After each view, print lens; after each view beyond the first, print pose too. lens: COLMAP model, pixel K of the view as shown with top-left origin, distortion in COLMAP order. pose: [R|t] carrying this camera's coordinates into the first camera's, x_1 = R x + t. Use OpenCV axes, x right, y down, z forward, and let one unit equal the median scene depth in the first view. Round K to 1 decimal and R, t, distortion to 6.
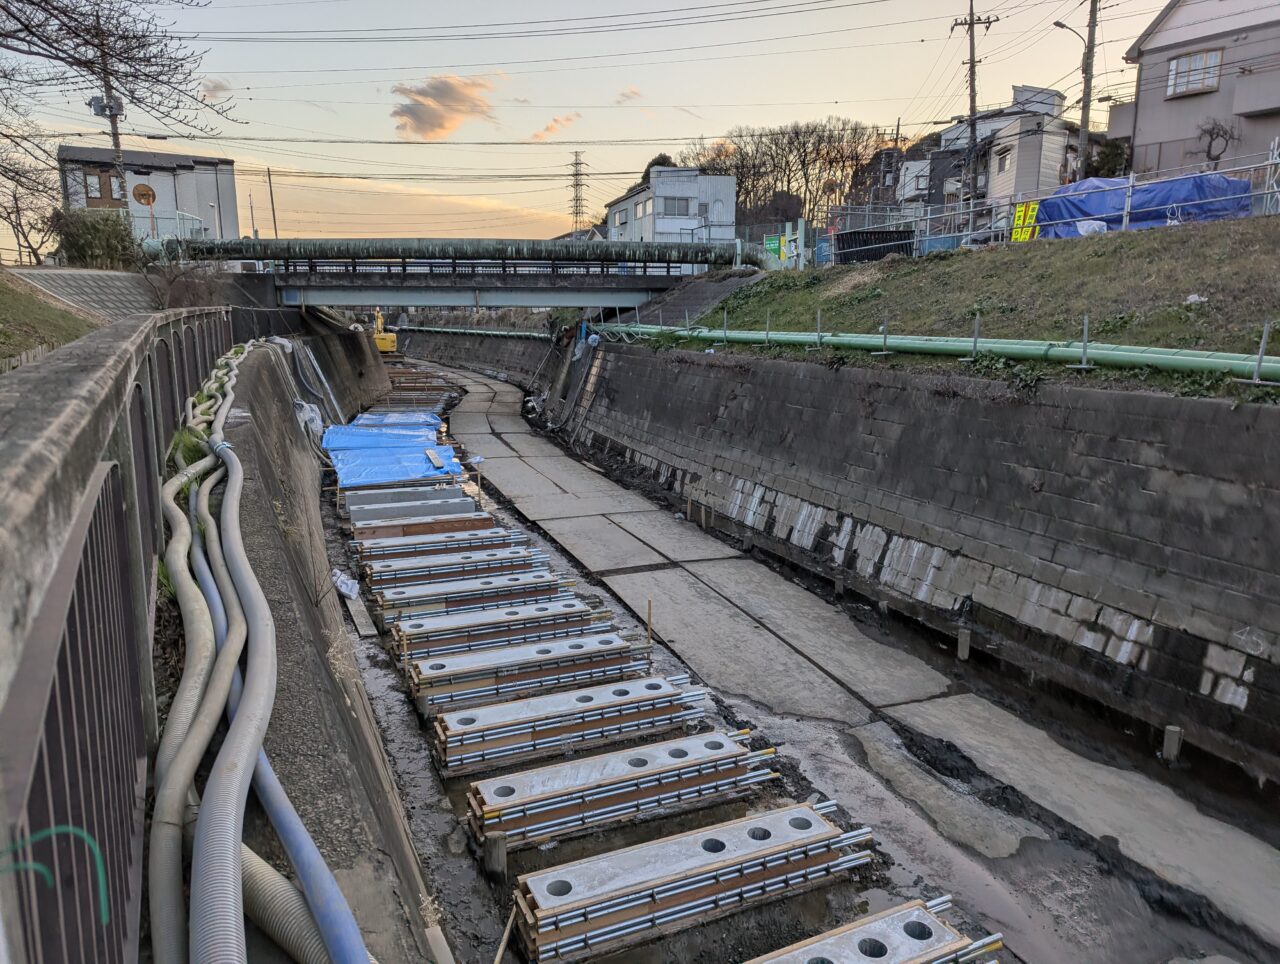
lens RADIAL K [[890.1, 0, 641.0], [0, 890.1, 479.7], [0, 0, 1]] dist [0.035618, -0.006410]
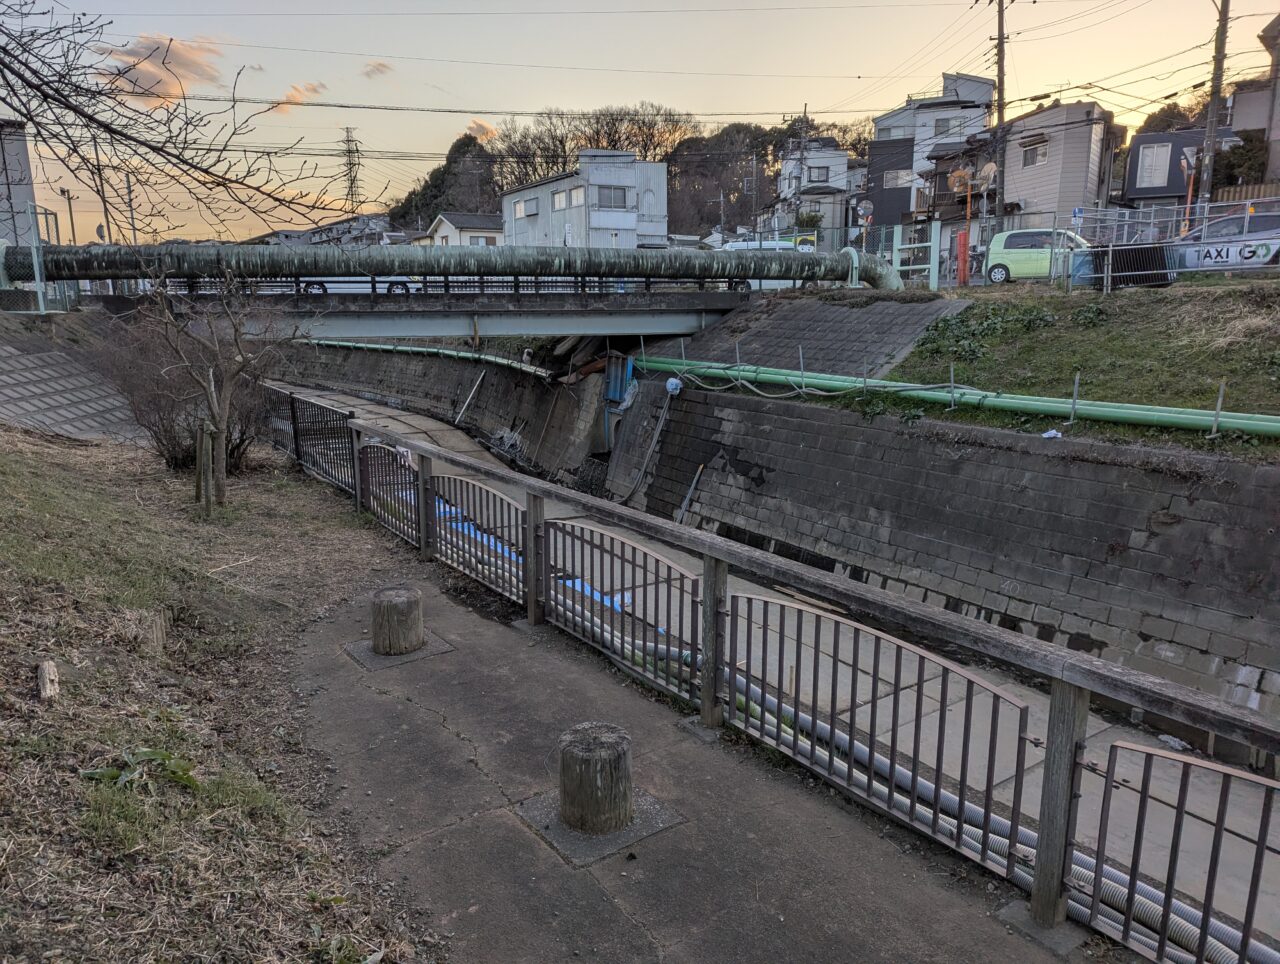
lens RADIAL K [[890.1, 0, 639.4], [0, 890.1, 480.6], [0, 0, 1]] dist [0.035618, -0.006410]
pose [[0.970544, -0.057766, 0.233895, -0.233430], [0.053861, 0.998282, 0.023056, -0.088955], [-0.234825, -0.009779, 0.971988, 0.270419]]
